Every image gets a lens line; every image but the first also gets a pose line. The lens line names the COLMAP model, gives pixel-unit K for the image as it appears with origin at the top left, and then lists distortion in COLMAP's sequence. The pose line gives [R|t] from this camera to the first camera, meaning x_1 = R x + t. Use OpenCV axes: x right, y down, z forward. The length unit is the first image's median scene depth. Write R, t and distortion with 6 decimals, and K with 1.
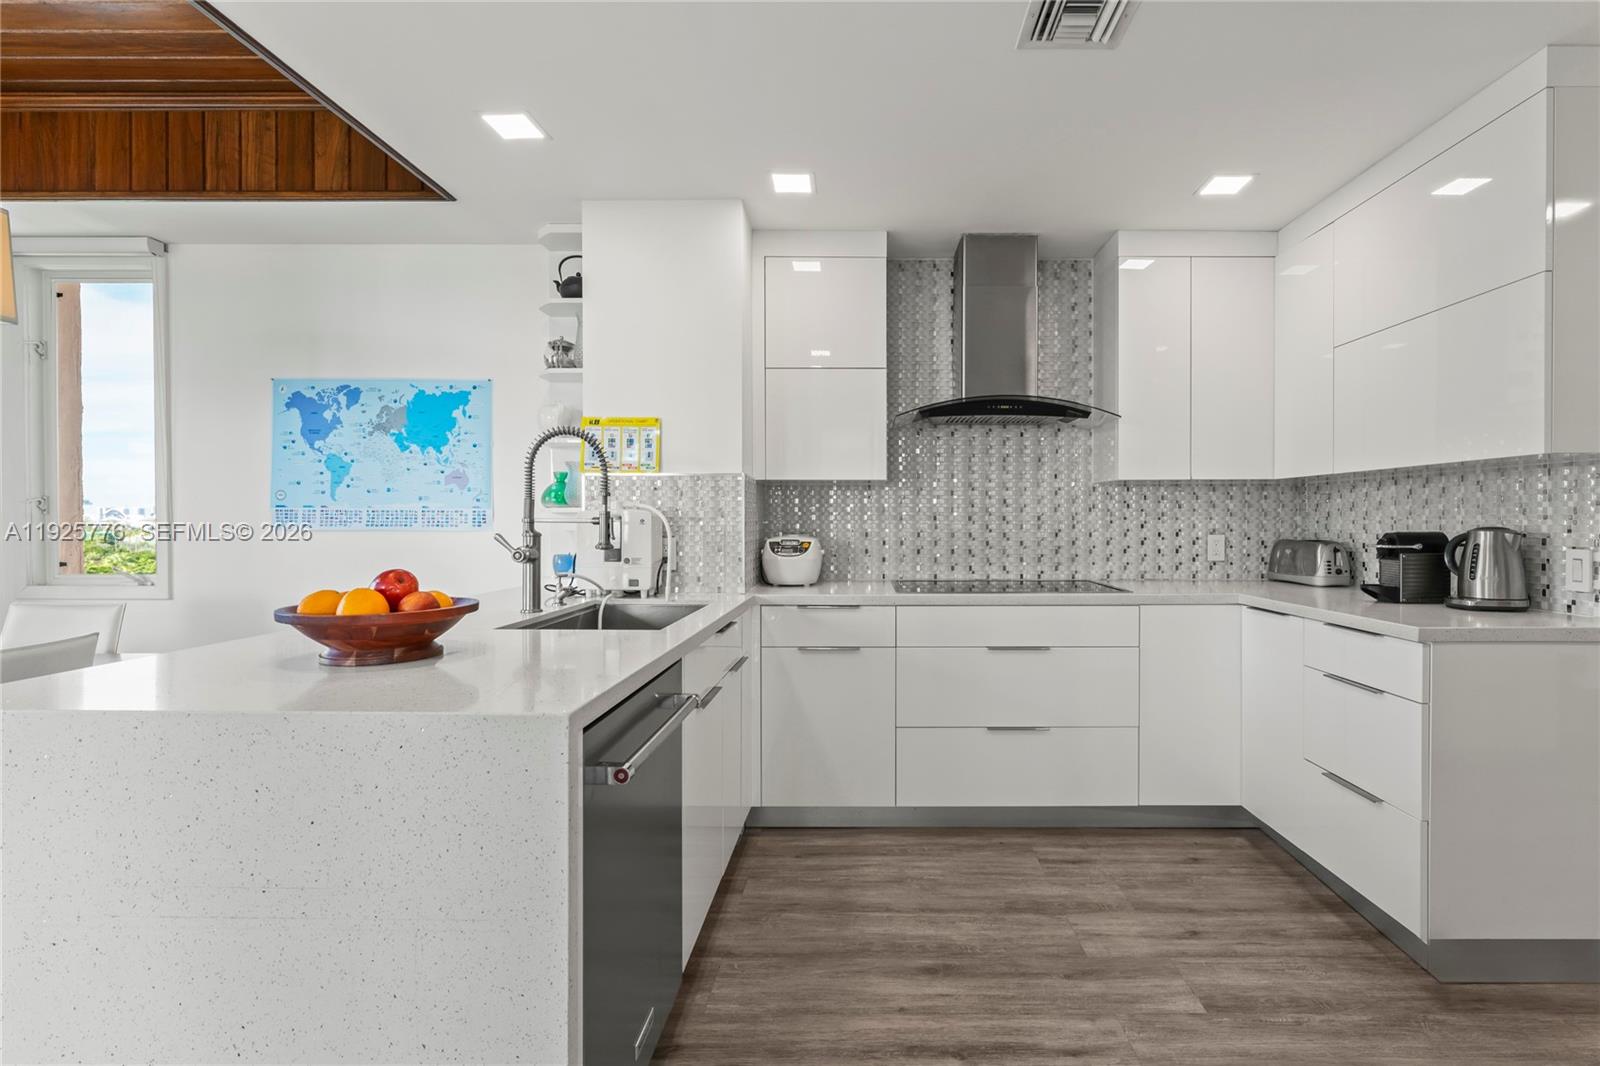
lens RADIAL K [[720.4, 0, 807.1], [0, 720.4, 528.0], [0, 0, 1]] dist [-0.001955, -0.000682]
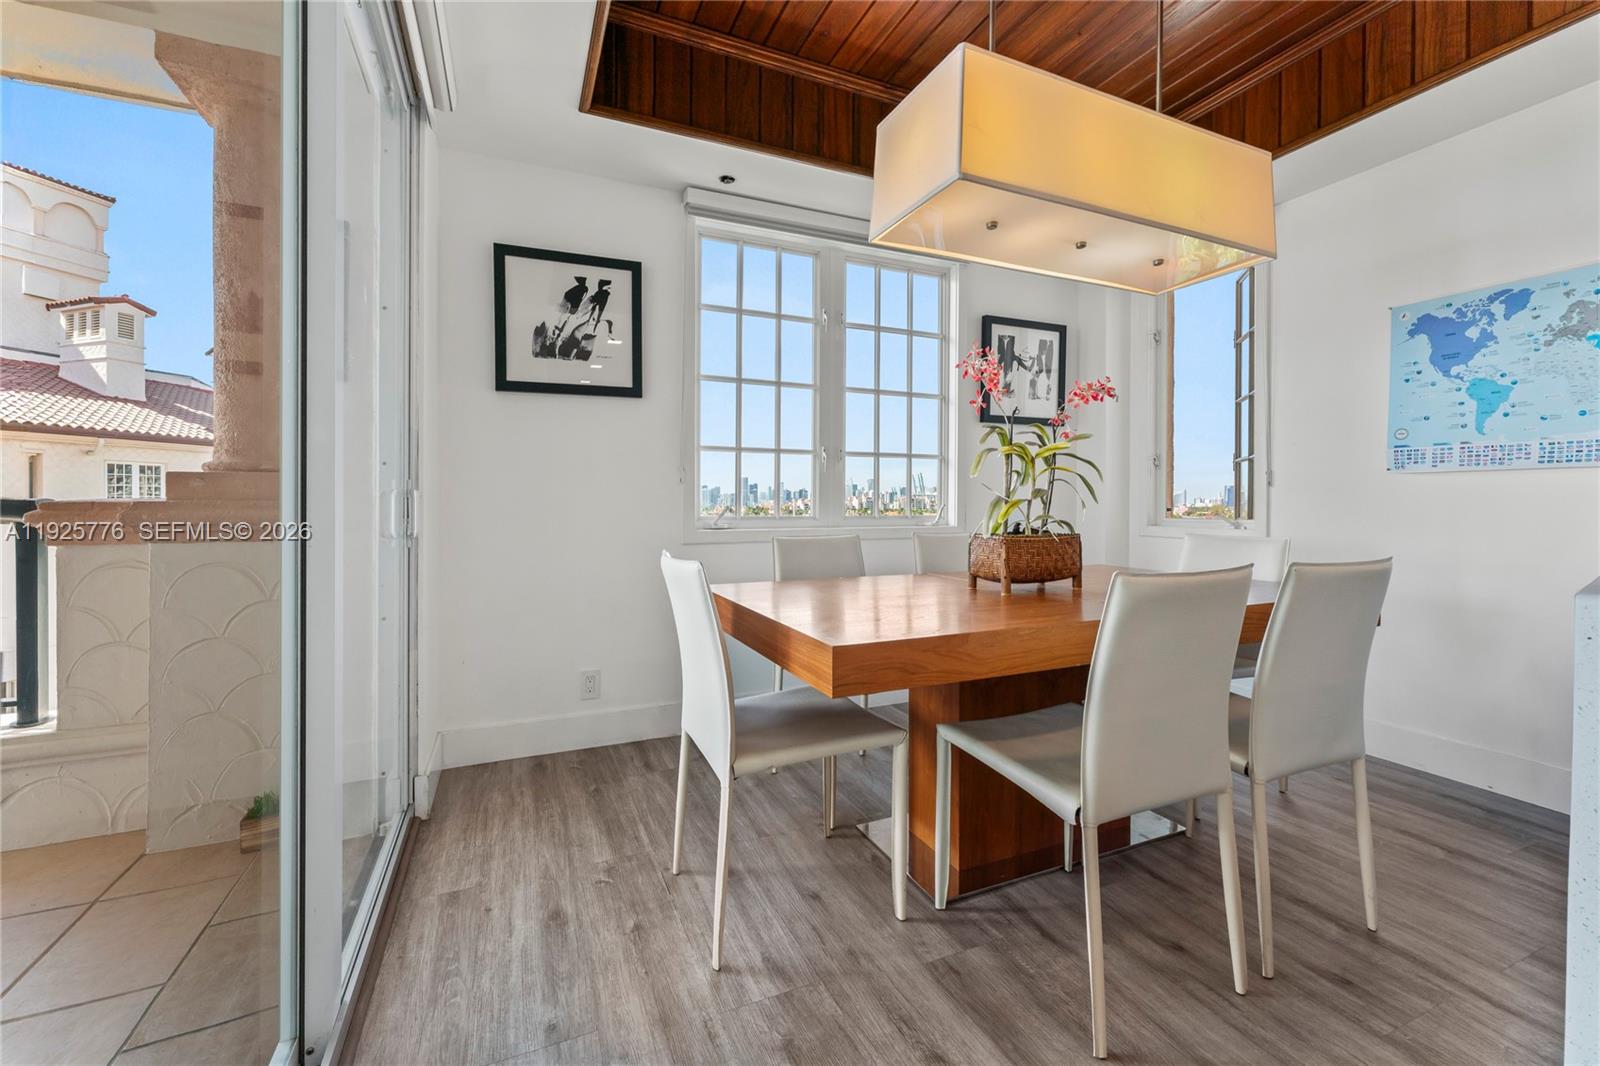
lens RADIAL K [[639.6, 0, 795.6], [0, 639.6, 508.4], [0, 0, 1]] dist [0.000307, -0.000452]
pose [[0.398261, 0.007031, -0.917245, -0.297404], [-0.009673, 0.999947, 0.003466, 0.051829], [0.917221, 0.007492, 0.398308, -0.014438]]
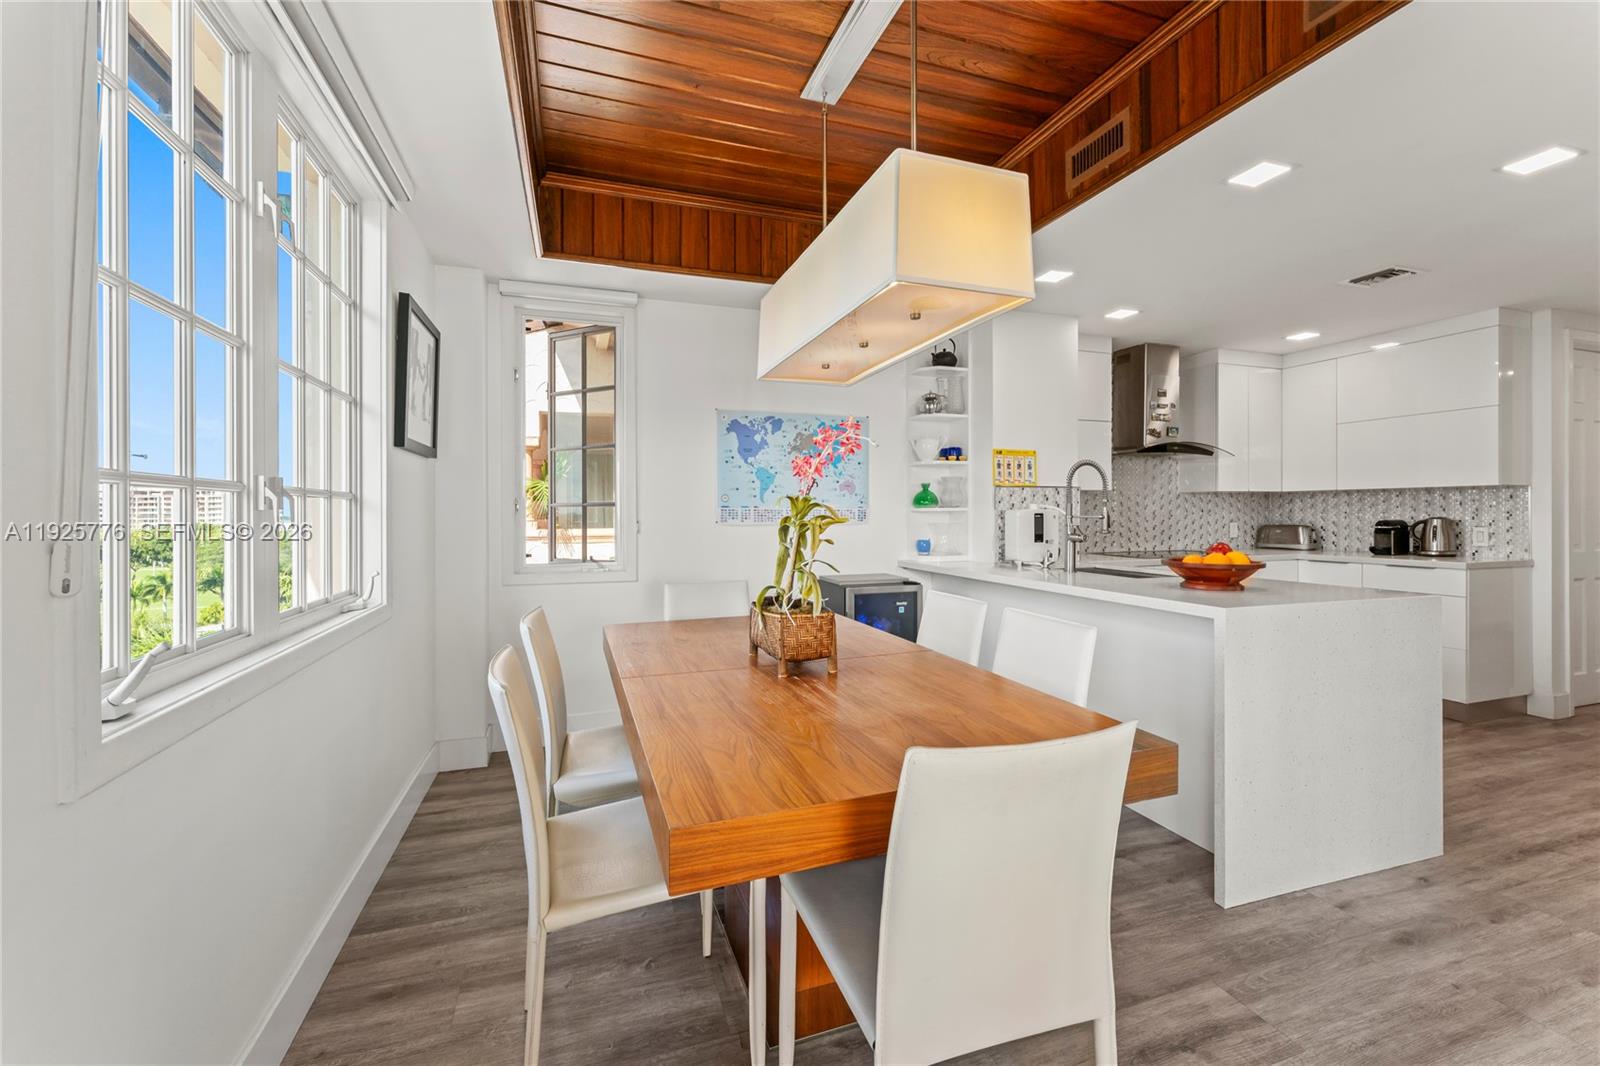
lens RADIAL K [[639.6, 0, 788.7], [0, 639.6, 520.1], [0, 0, 1]] dist [0.000307, -0.000452]
pose [[0.952085, -0.007388, 0.305745, -0.974236], [0.008128, 0.999966, -0.001148, -0.004058], [-0.305726, 0.003578, 0.952113, -0.138617]]
